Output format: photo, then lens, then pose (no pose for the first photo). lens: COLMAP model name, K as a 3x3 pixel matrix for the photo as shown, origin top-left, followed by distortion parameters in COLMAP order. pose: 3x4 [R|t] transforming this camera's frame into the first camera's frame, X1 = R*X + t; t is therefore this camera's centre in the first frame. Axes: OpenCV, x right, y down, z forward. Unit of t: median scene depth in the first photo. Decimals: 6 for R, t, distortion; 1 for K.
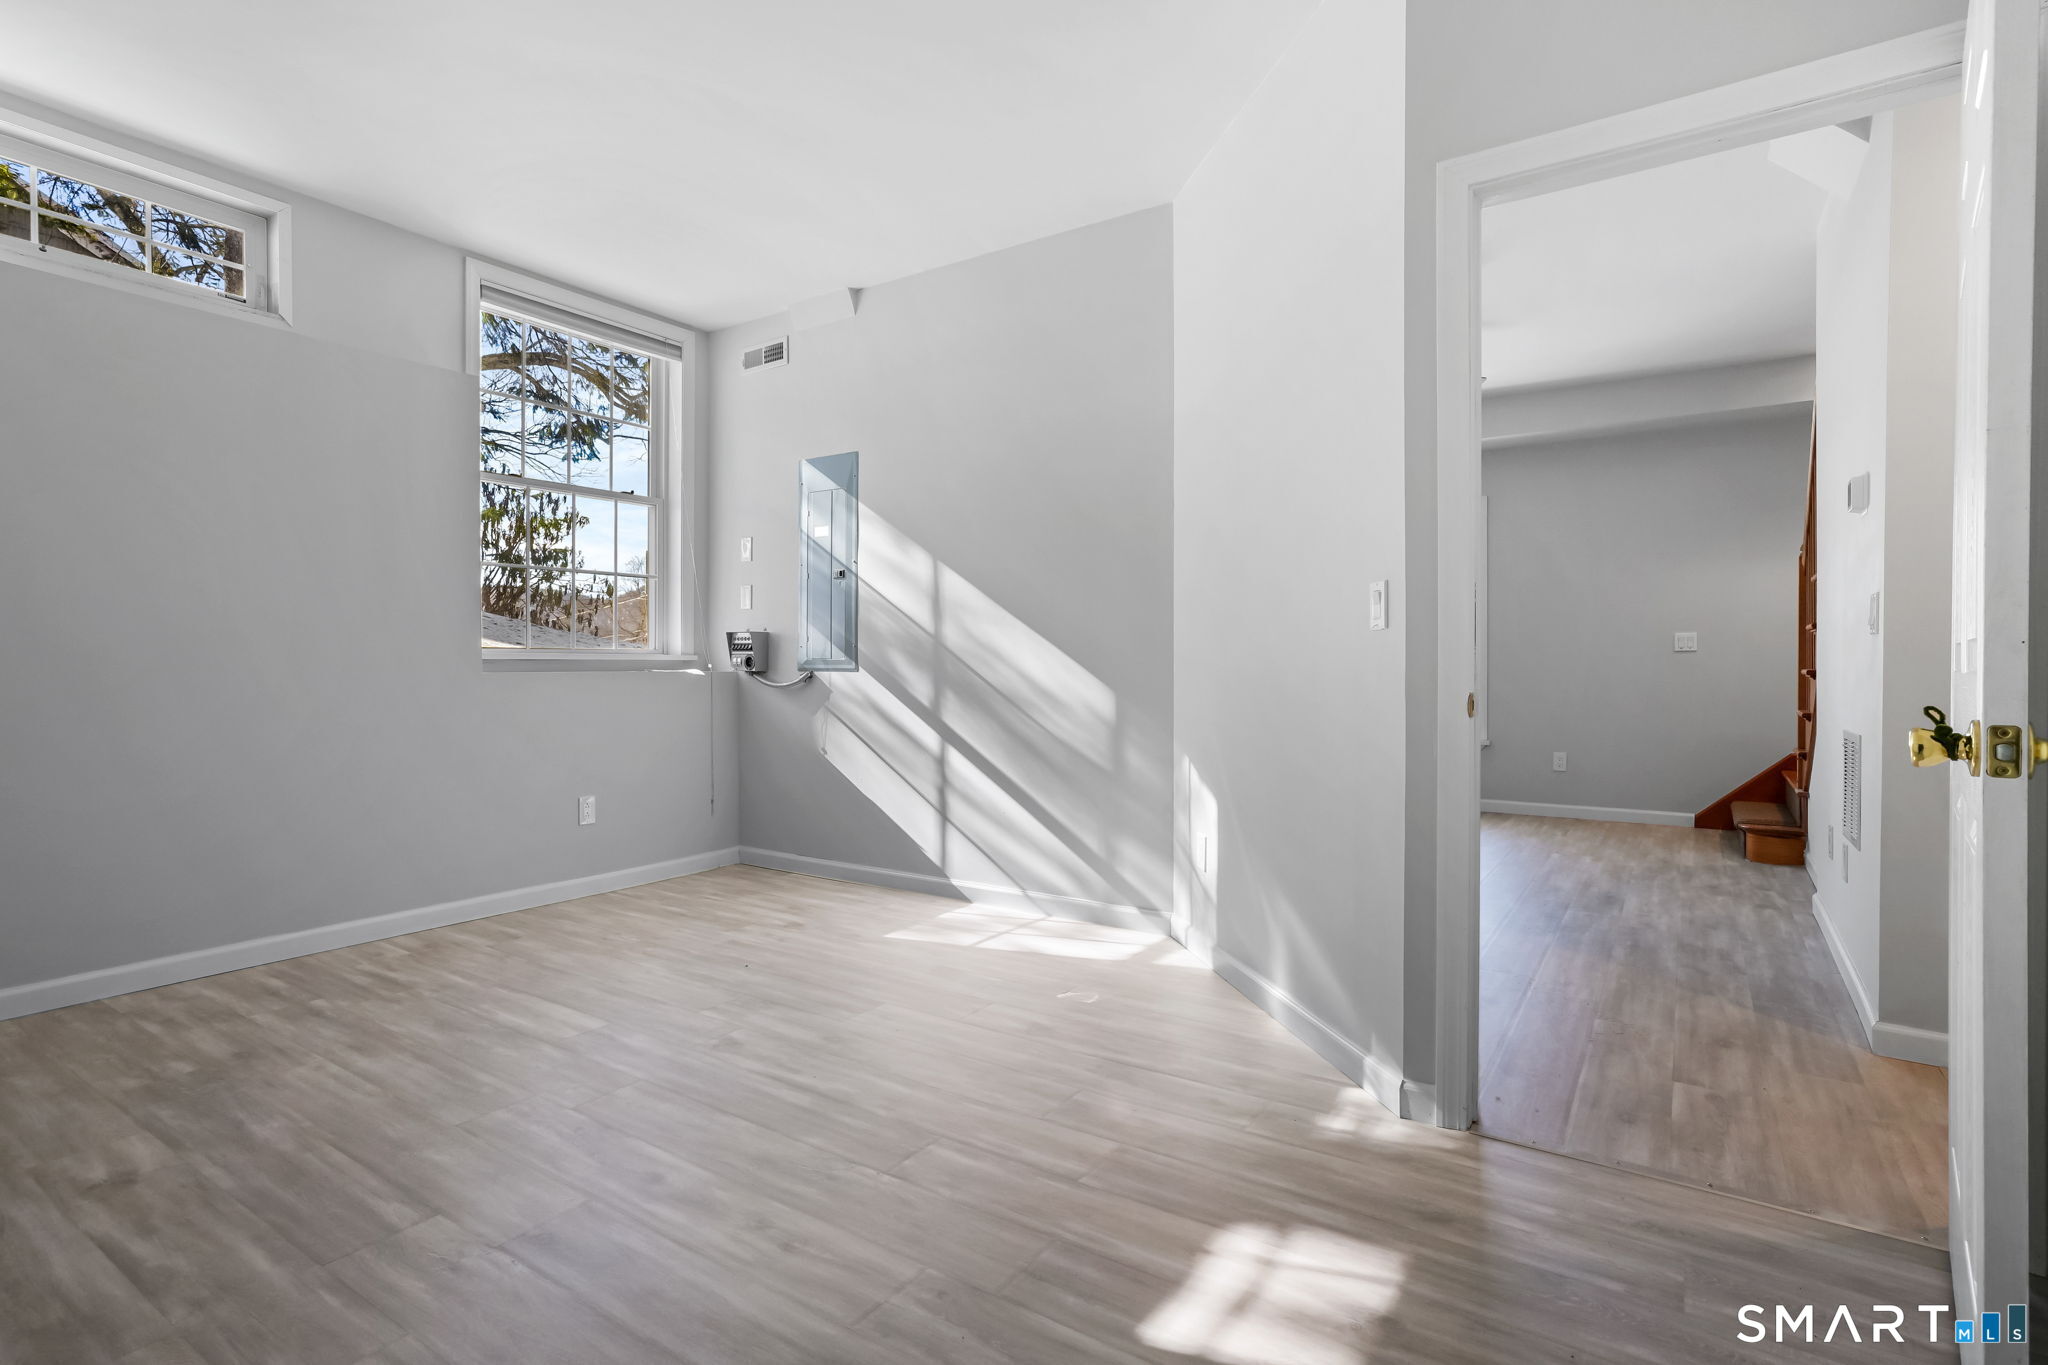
lens RADIAL K [[975.4, 0, 1025.9], [0, 975.4, 668.2], [0, 0, 1]] dist [-0.011998, 0.004923]
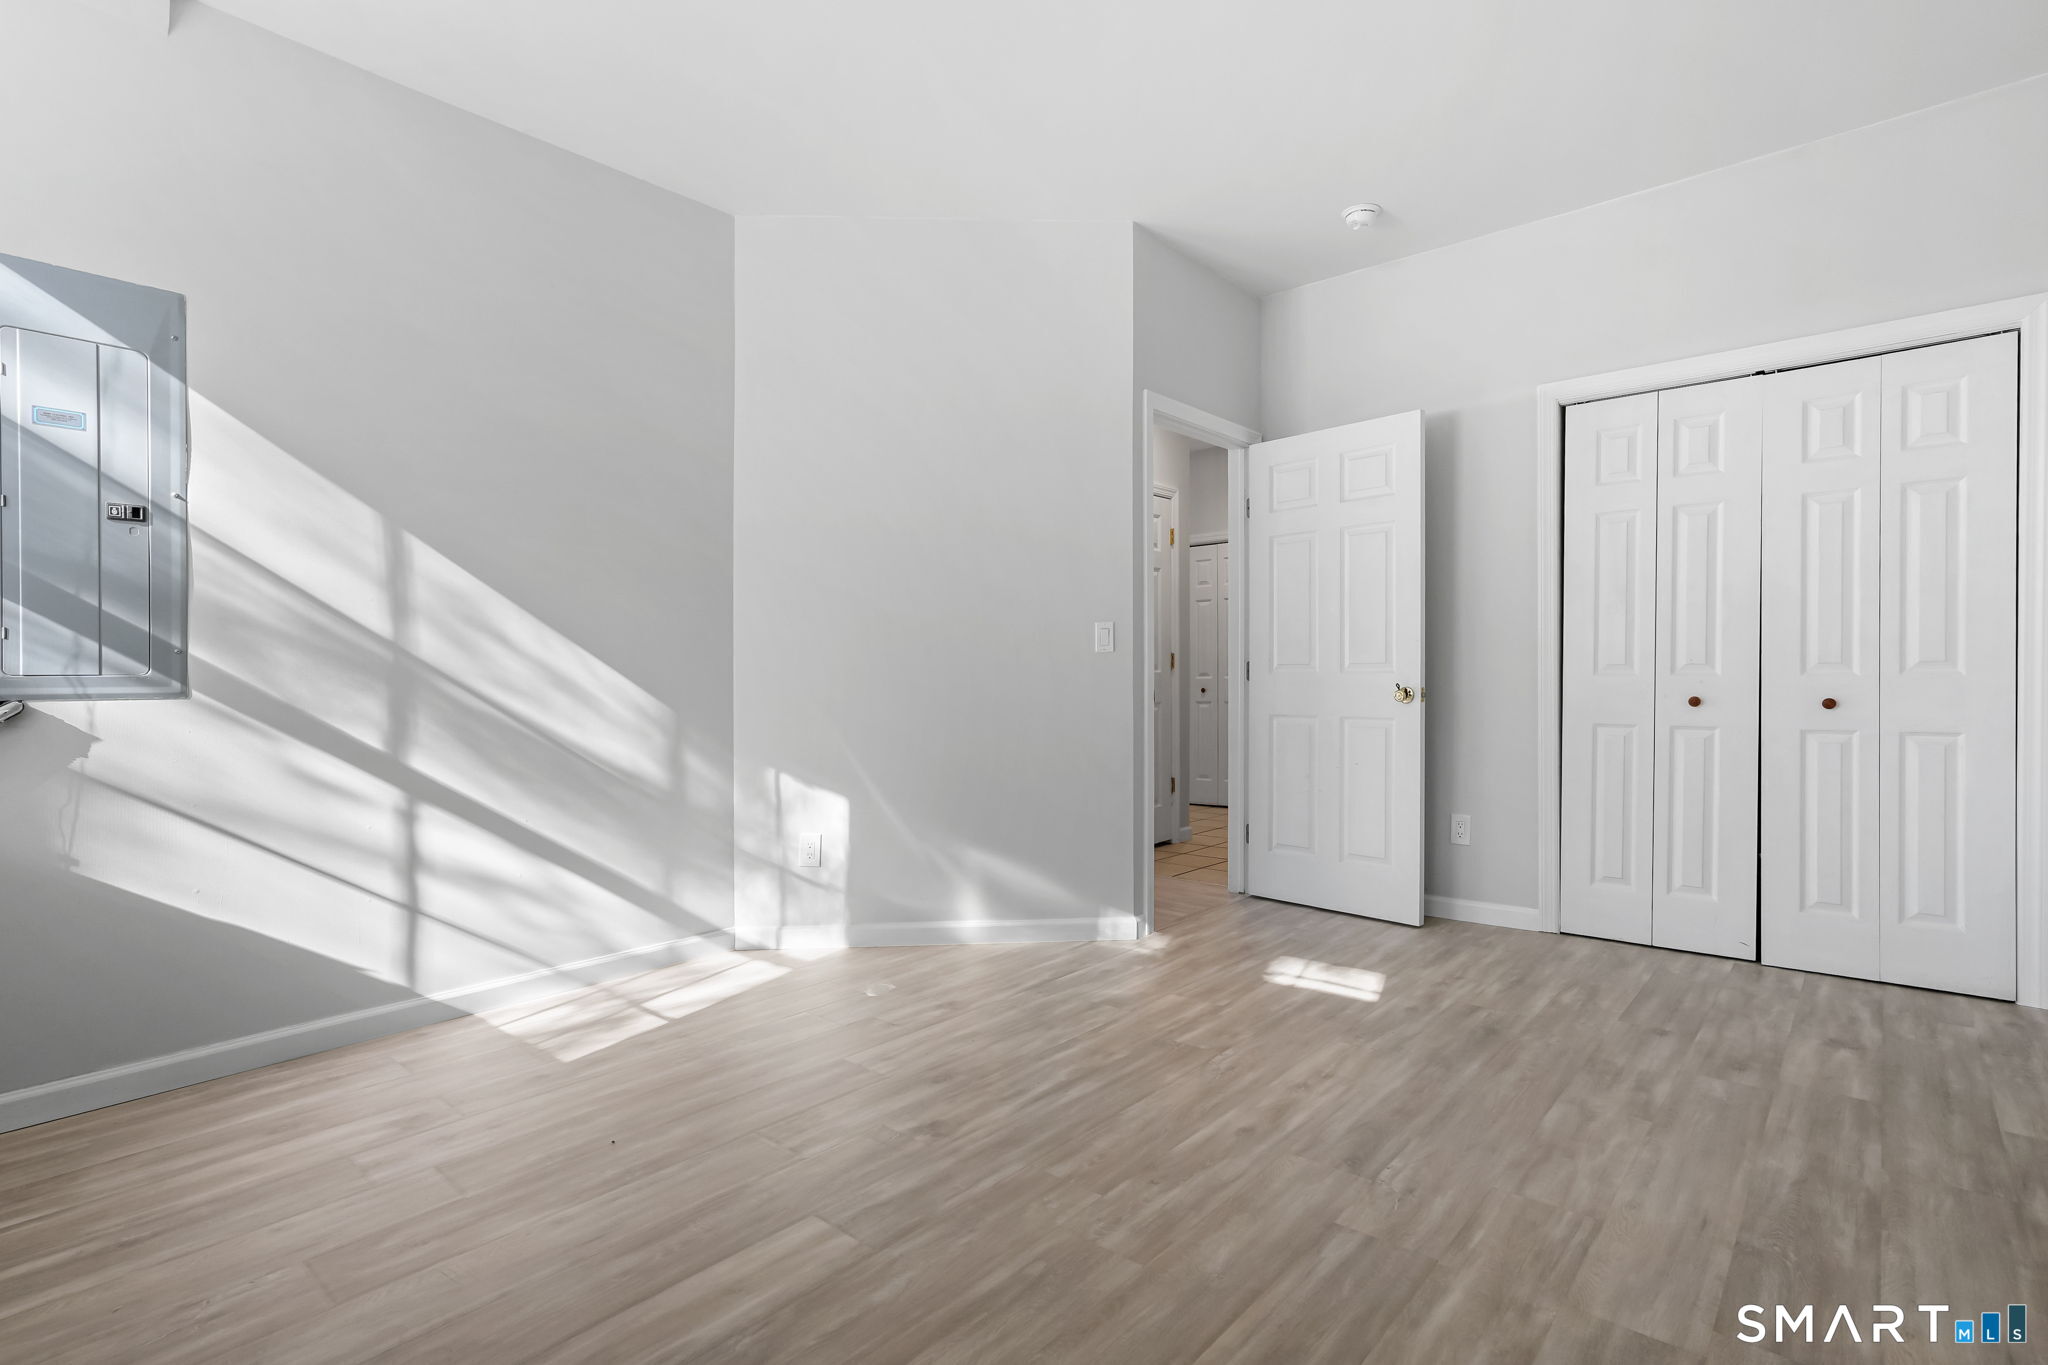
lens RADIAL K [[975.4, 0, 1021.8], [0, 975.4, 680.8], [0, 0, 1]] dist [-0.011998, 0.004923]
pose [[0.144364, -0.011736, 0.989455, -1.061508], [0.013884, 0.999855, 0.009834, -0.008073], [-0.989427, 0.012318, 0.144506, 0.754511]]
